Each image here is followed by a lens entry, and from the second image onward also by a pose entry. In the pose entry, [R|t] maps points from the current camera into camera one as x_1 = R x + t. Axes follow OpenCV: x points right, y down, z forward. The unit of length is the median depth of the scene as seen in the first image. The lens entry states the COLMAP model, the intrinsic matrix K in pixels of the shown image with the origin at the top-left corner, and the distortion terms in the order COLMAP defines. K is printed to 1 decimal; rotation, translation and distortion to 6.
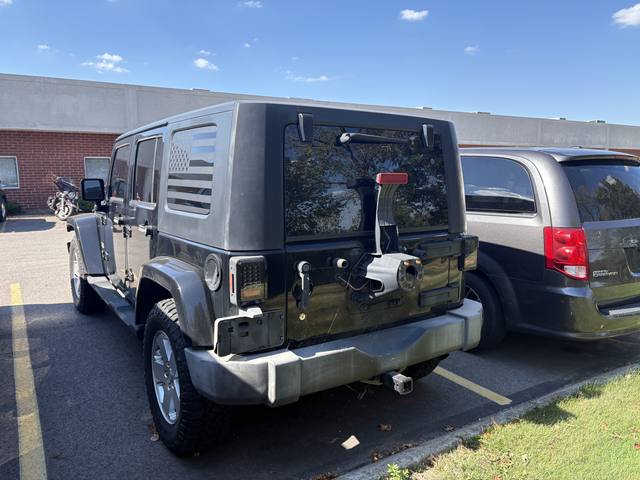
lens RADIAL K [[501.0, 0, 320.0], [0, 501.0, 240.0], [0, 0, 1]] dist [0.028303, -0.003010]
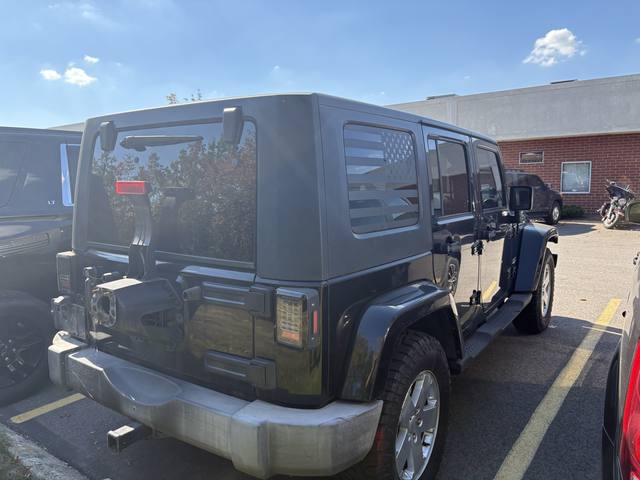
lens RADIAL K [[501.0, 0, 320.0], [0, 501.0, 240.0], [0, 0, 1]] dist [0.028303, -0.003010]
pose [[0.346162, 0.107418, -0.932005, 0.179142], [-0.114752, 0.990812, 0.071575, -0.023026], [0.931130, 0.082173, 0.355308, 0.175307]]
